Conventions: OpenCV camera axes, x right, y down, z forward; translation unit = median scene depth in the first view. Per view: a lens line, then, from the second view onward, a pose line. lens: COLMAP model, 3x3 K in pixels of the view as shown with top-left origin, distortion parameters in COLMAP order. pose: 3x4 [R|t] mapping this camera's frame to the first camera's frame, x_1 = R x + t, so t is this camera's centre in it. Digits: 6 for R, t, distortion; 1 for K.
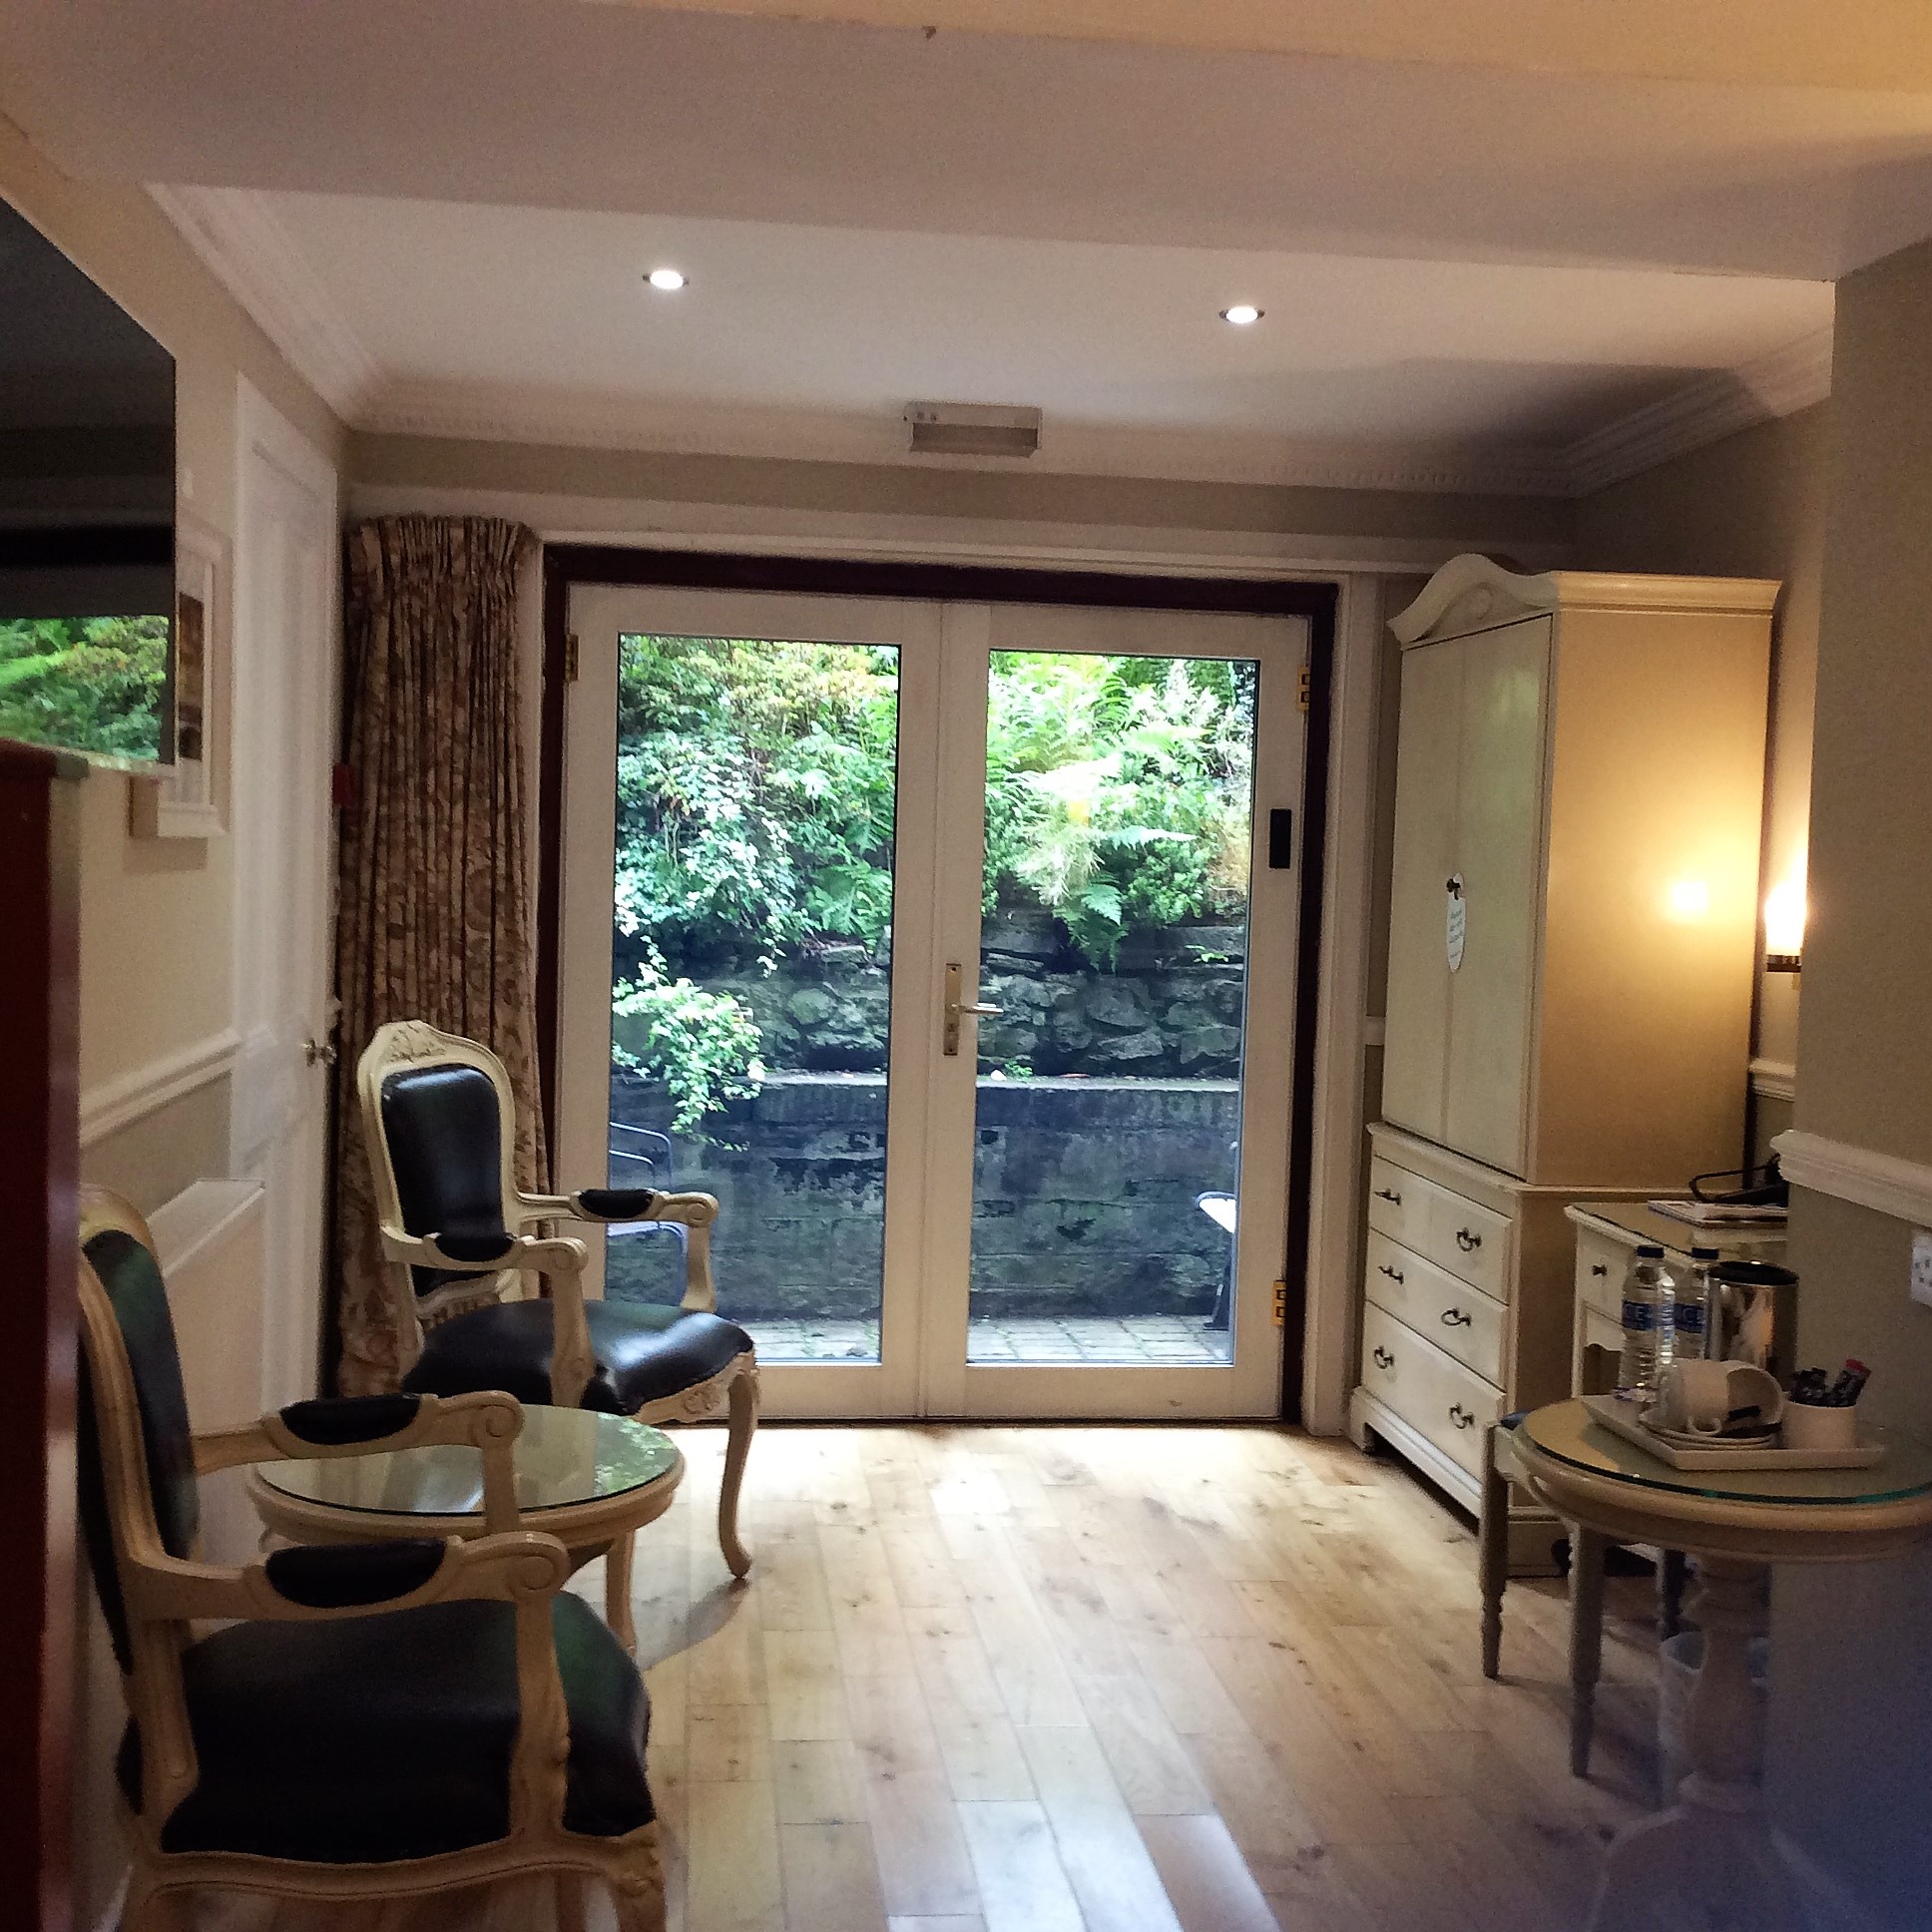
lens RADIAL K [[2308.5, 0, 966.0], [0, 2308.5, 966.0], [0, 0, 1]] dist [0.076816, 0.038434]
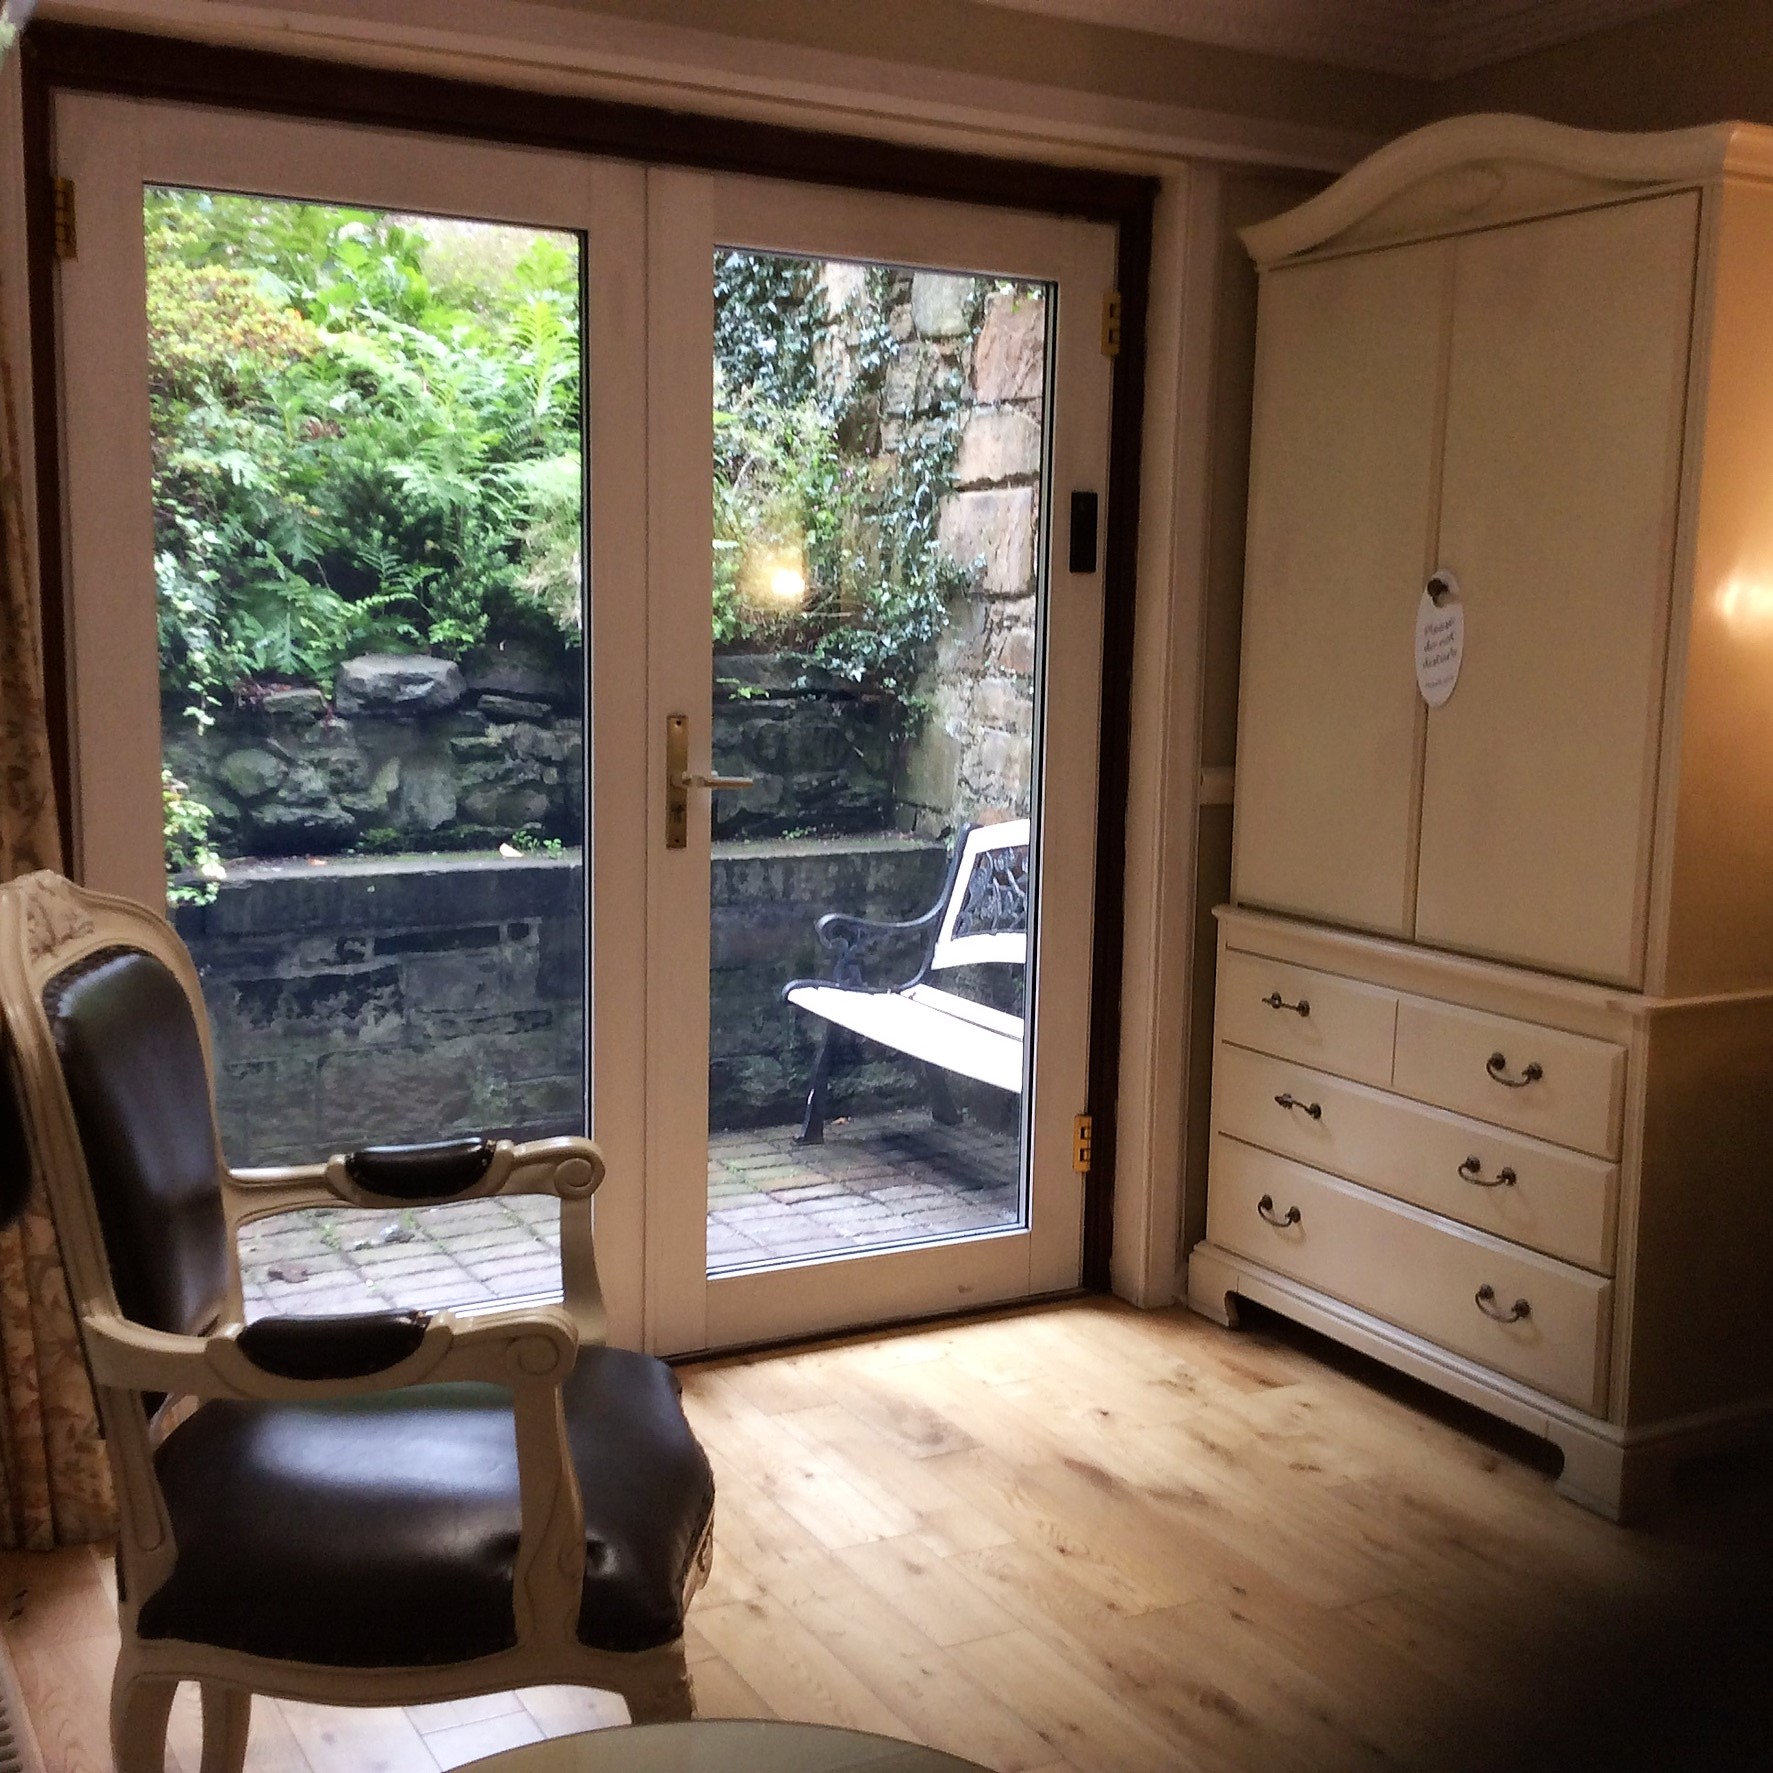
lens RADIAL K [[2118.5, 0, 886.5], [0, 2118.5, 886.5], [0, 0, 1]] dist [0.076816, 0.038434]
pose [[0.927243, -0.061688, 0.369343, -0.139356], [0.027415, 0.994874, 0.097338, -0.007609], [-0.373454, -0.080130, 0.924181, 0.292744]]
